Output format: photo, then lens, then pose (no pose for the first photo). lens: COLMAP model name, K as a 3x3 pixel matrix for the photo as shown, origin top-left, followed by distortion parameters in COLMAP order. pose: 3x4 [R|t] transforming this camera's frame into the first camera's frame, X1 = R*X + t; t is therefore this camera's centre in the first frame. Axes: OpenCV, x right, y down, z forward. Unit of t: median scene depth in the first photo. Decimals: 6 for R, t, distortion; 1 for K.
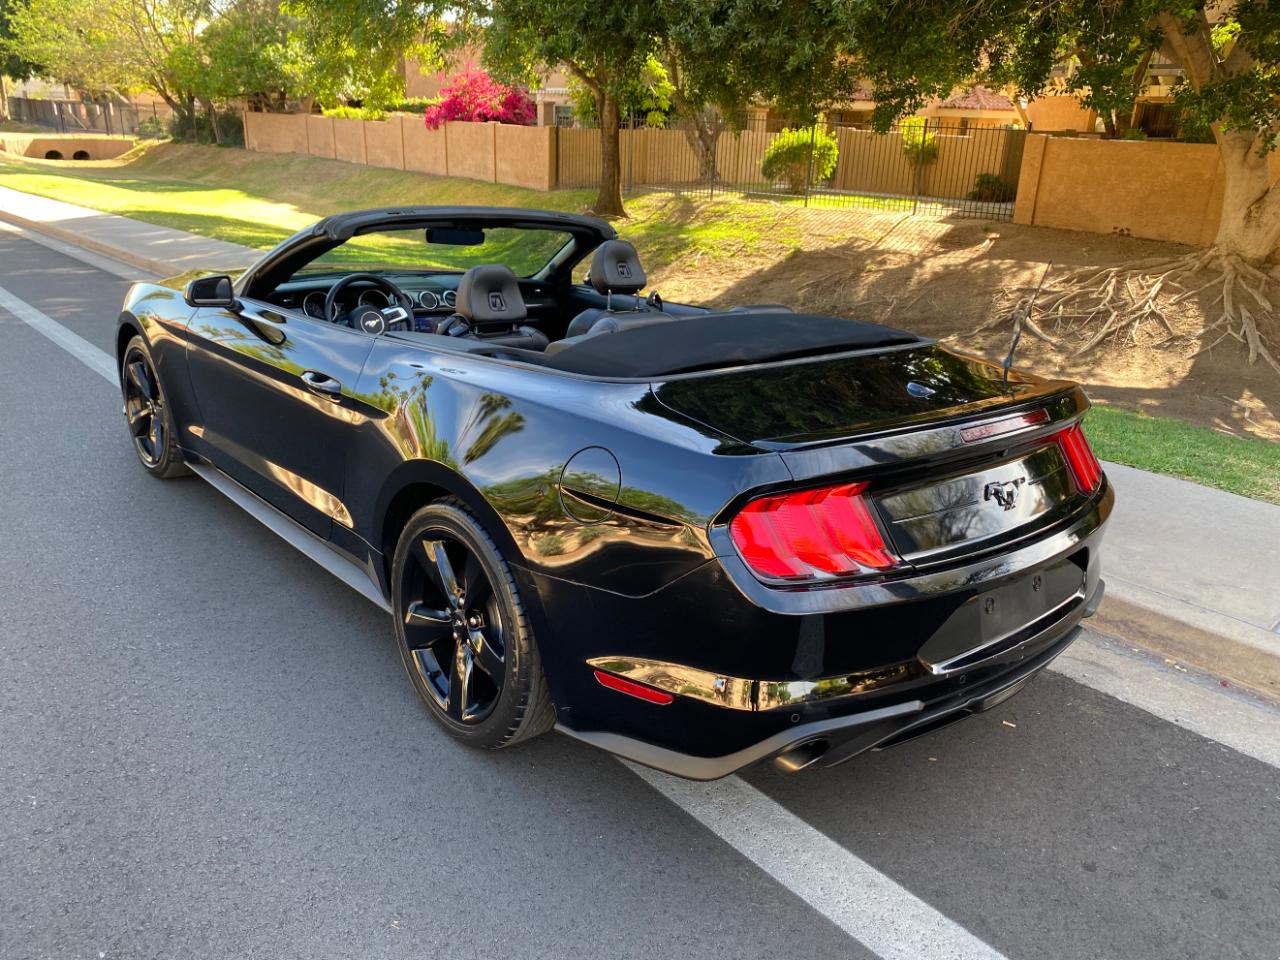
lens RADIAL K [[978.4, 0, 637.2], [0, 978.4, 475.7], [0, 0, 1]] dist [0.013736, -0.004945]
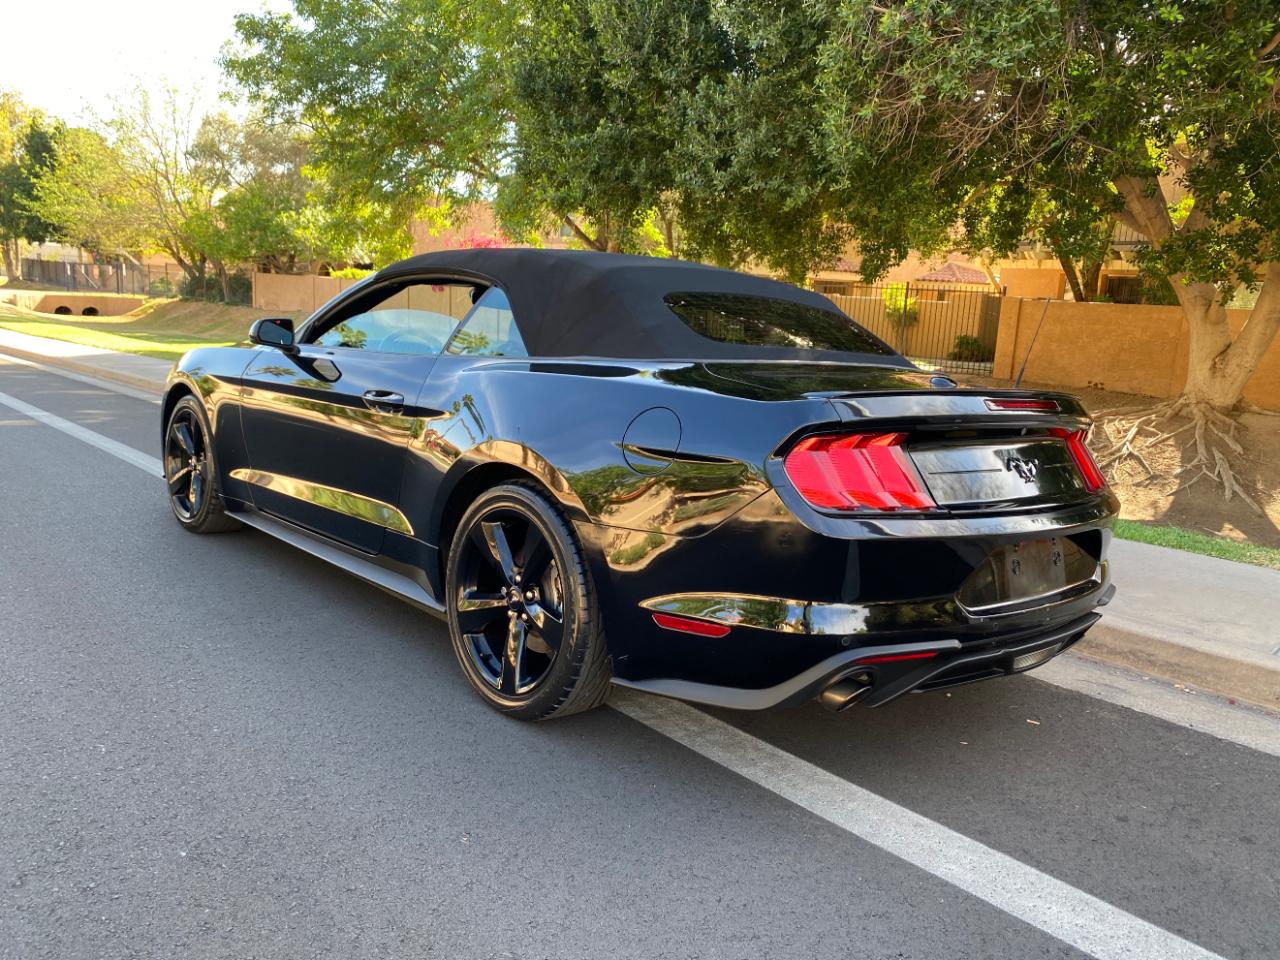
lens RADIAL K [[978.4, 0, 648.1], [0, 978.4, 491.2], [0, 0, 1]] dist [0.013736, -0.004945]
pose [[0.999594, 0.015518, 0.023876, -0.012332], [-0.011718, 0.988344, -0.151784, 0.036548], [-0.025953, 0.151443, 0.988125, -0.011966]]
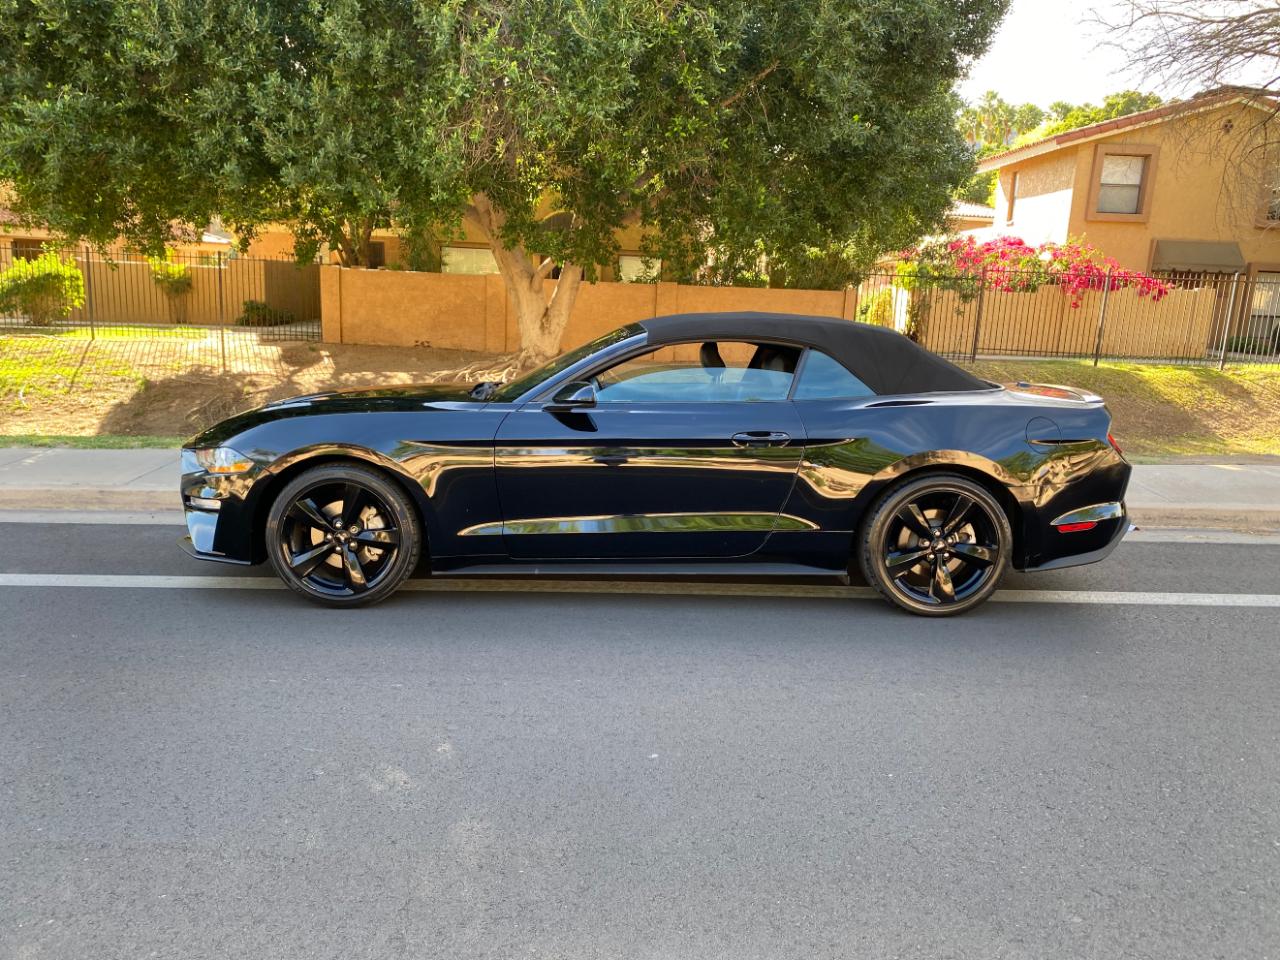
lens RADIAL K [[978.4, 0, 636.1], [0, 978.4, 481.4], [0, 0, 1]] dist [0.013736, -0.004945]
pose [[0.649514, -0.160310, 0.743258, -0.338463], [0.245884, 0.969282, -0.005812, -0.015450], [-0.719495, 0.186530, 0.668980, 0.040567]]
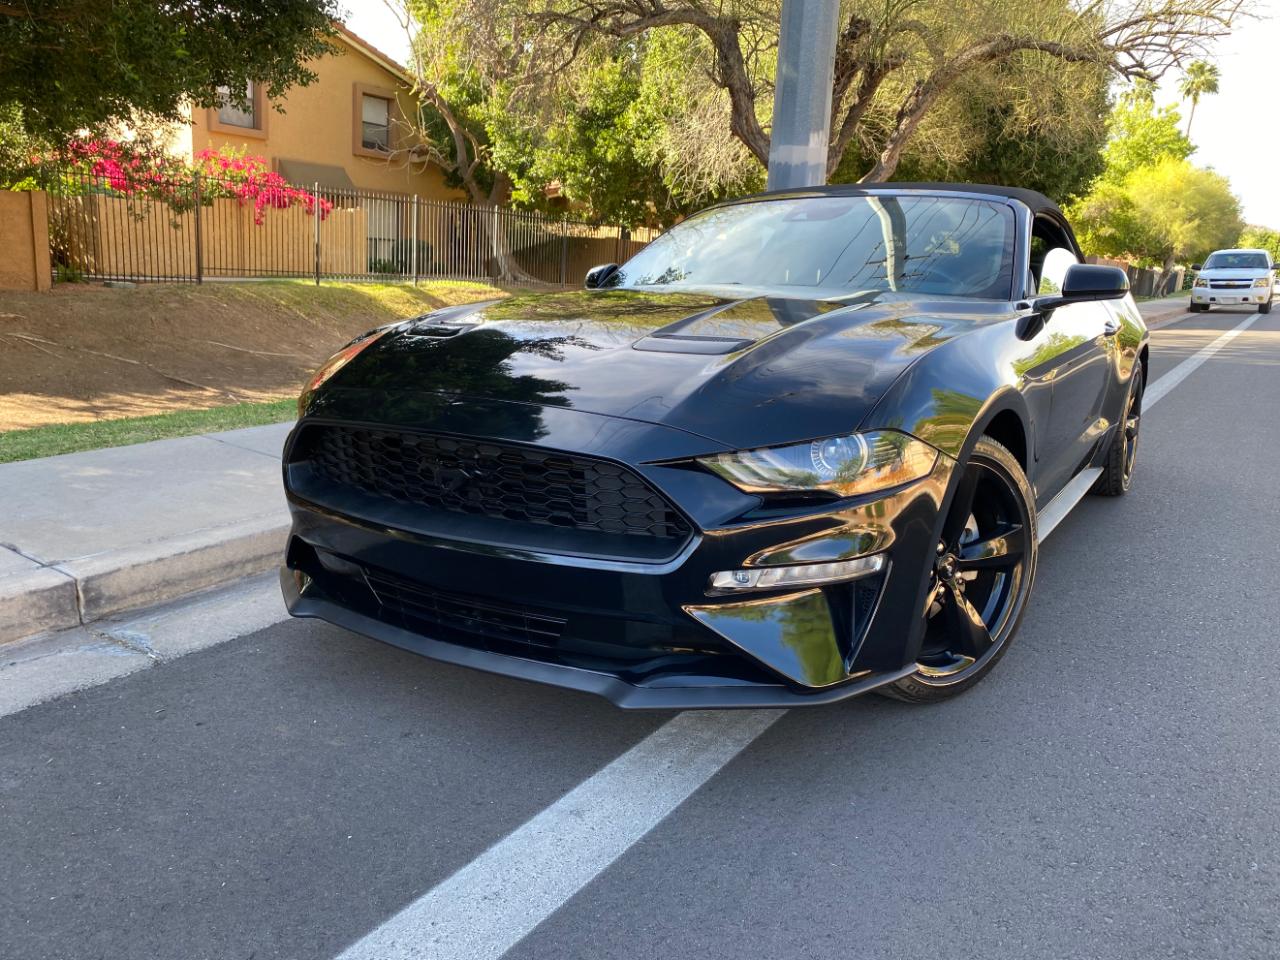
lens RADIAL K [[978.4, 0, 648.8], [0, 978.4, 489.4], [0, 0, 1]] dist [0.013736, -0.004945]
pose [[-0.280016, -0.263955, 0.922994, -0.305294], [0.265576, 0.902635, 0.338702, -0.110149], [-0.922529, 0.339967, -0.182653, 0.414435]]
